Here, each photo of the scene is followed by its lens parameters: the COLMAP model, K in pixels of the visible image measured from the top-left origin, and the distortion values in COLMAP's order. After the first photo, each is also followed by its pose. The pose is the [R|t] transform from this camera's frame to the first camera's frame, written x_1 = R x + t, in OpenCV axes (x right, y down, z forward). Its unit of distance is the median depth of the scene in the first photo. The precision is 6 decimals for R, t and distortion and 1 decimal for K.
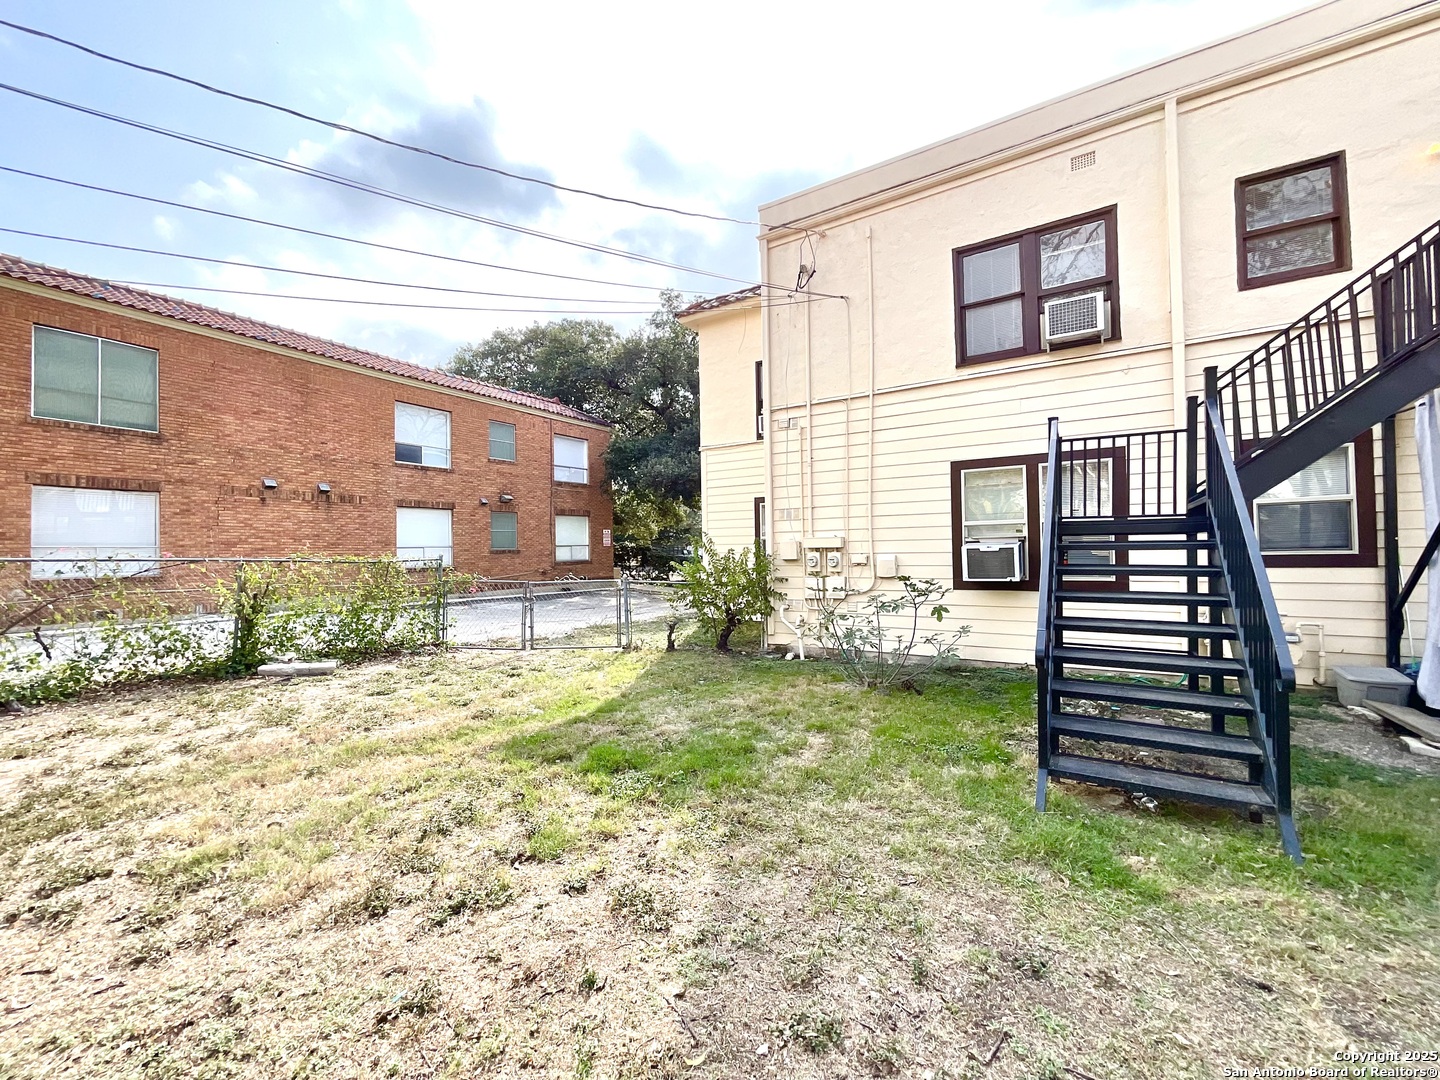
lens RADIAL K [[580.5, 0, 724.3], [0, 580.5, 542.8], [0, 0, 1]] dist [-0.000329, -0.000721]
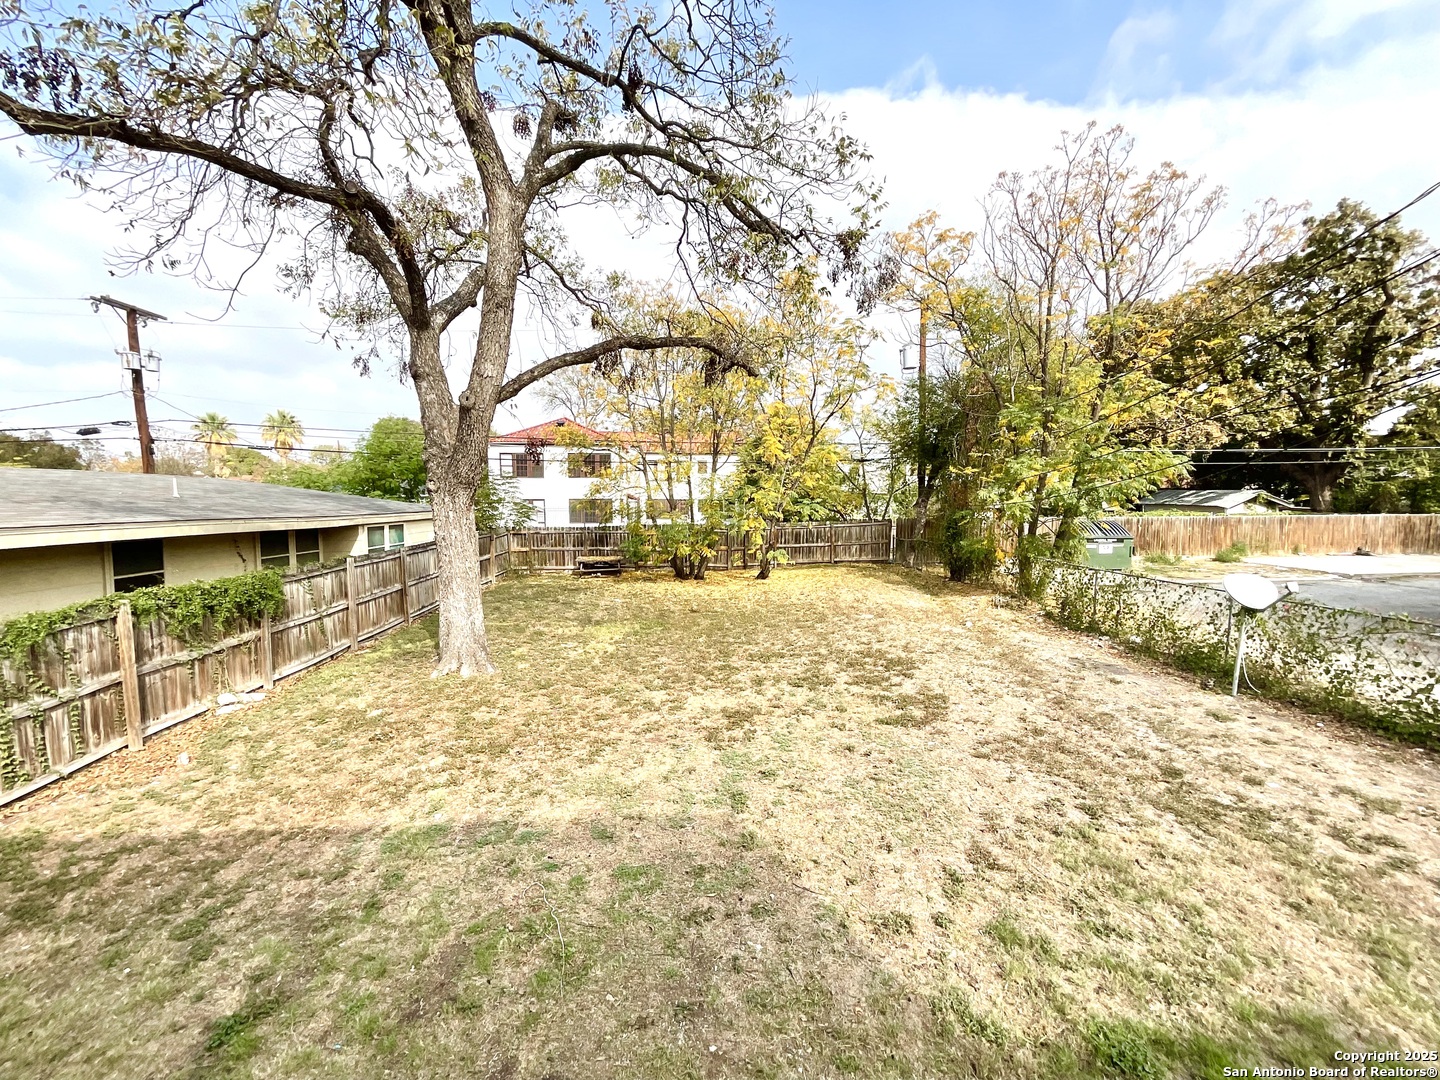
lens RADIAL K [[580.5, 0, 719.7], [0, 580.5, 540.9], [0, 0, 1]] dist [-0.000329, -0.000721]
pose [[-0.794684, 0.051077, -0.604871, 0.945100], [0.007053, 0.997163, 0.074938, -0.452728], [0.606983, 0.055286, -0.792790, 1.580779]]
